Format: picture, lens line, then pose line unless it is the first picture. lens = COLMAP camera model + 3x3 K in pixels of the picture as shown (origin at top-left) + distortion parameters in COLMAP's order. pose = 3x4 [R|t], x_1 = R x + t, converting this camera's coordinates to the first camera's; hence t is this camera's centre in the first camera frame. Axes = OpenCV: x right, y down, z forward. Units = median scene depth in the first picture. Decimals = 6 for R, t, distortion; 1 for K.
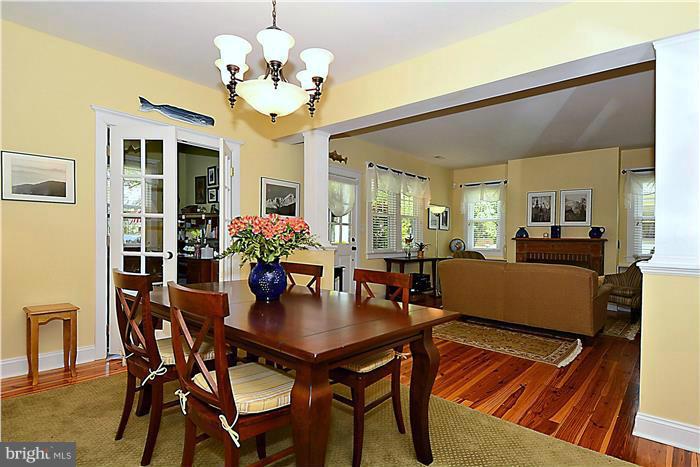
lens RADIAL K [[378.4, 0, 345.6], [0, 378.4, 229.5], [0, 0, 1]] dist [0.025747, -0.001450]
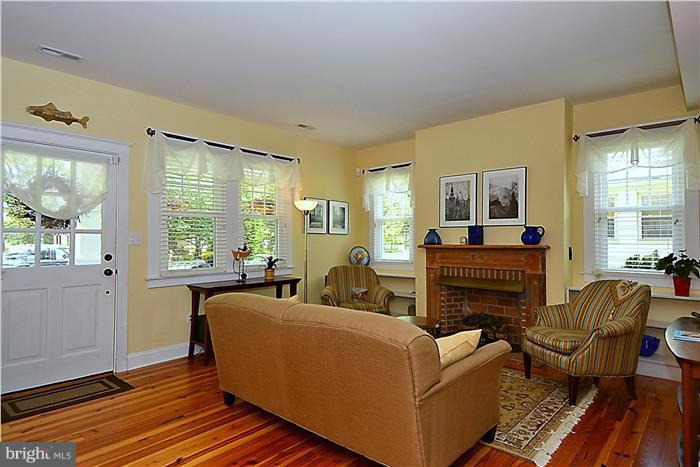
lens RADIAL K [[378.4, 0, 348.5], [0, 378.4, 233.4], [0, 0, 1]] dist [0.025747, -0.001450]
pose [[0.999515, -0.020566, -0.023381, 0.349713], [0.020715, 0.999767, 0.006144, -0.005523], [0.023250, -0.006625, 0.999708, 0.349720]]
